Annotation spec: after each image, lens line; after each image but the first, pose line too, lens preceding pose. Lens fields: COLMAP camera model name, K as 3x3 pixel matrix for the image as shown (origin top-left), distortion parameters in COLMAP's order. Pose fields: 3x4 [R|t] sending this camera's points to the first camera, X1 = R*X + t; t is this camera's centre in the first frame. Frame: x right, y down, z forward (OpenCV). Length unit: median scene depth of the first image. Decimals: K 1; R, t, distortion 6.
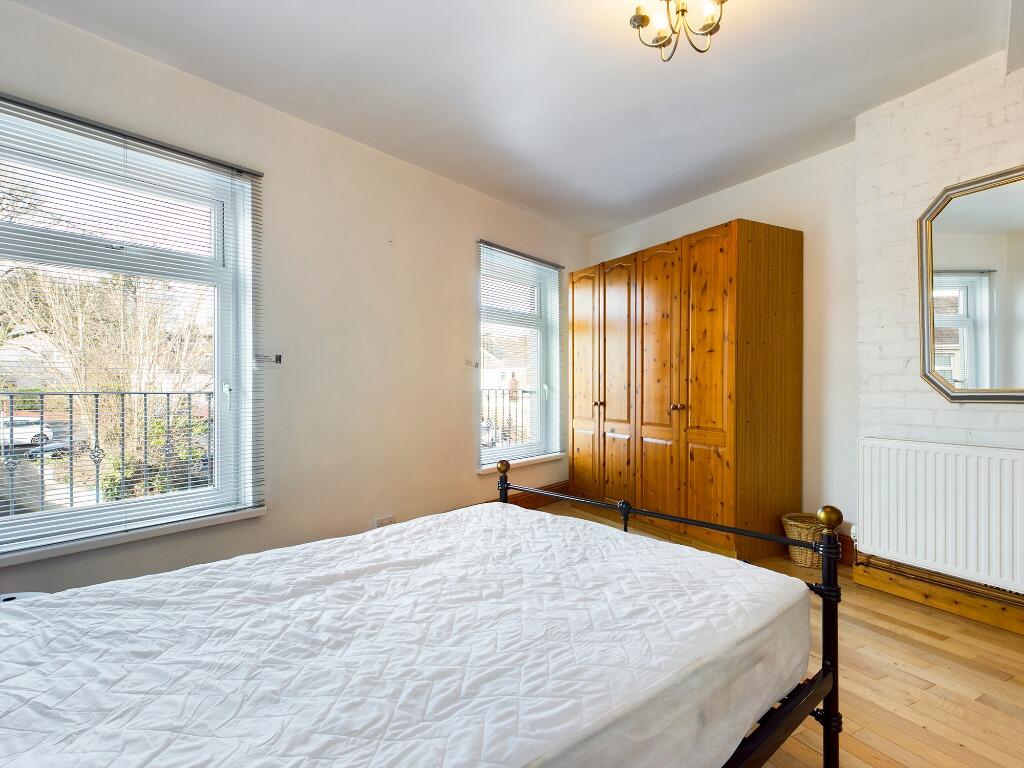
lens RADIAL K [[543.6, 0, 512.0], [0, 543.6, 384.0], [0, 0, 1]] dist [0.001501, -0.000336]
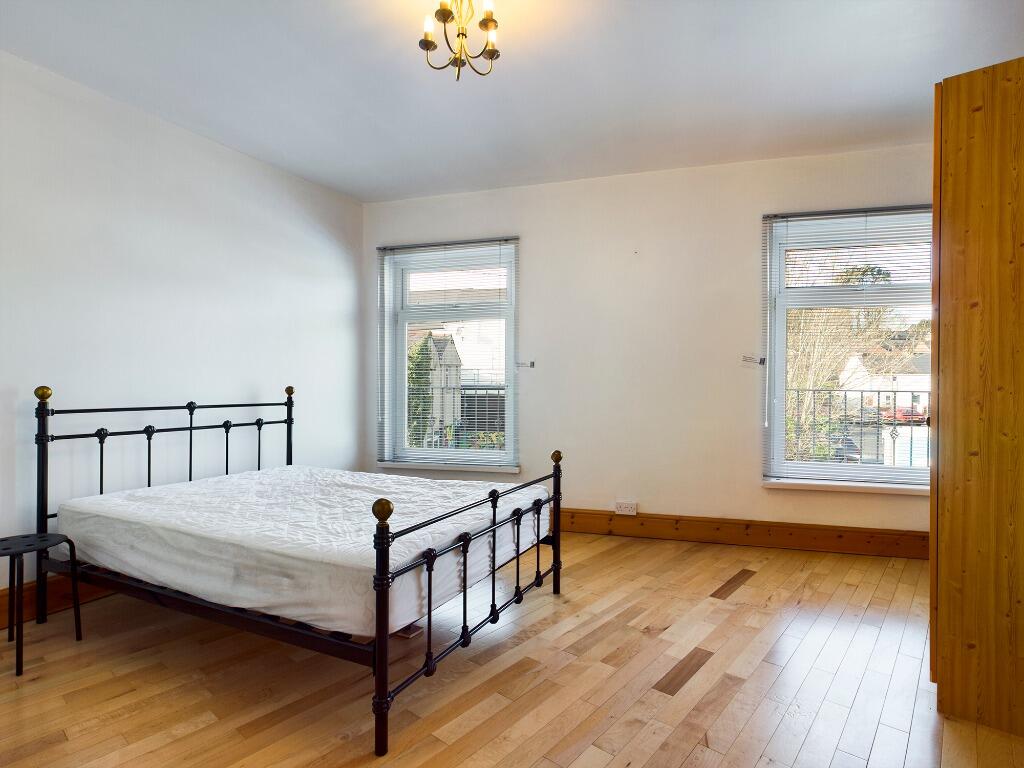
lens RADIAL K [[543.6, 0, 512.0], [0, 543.6, 384.0], [0, 0, 1]] dist [0.001501, -0.000336]
pose [[0.370769, -0.001170, -0.928725, 0.867788], [-0.004690, 0.999984, -0.003132, 0.008508], [0.928713, 0.005517, 0.370757, 0.451227]]
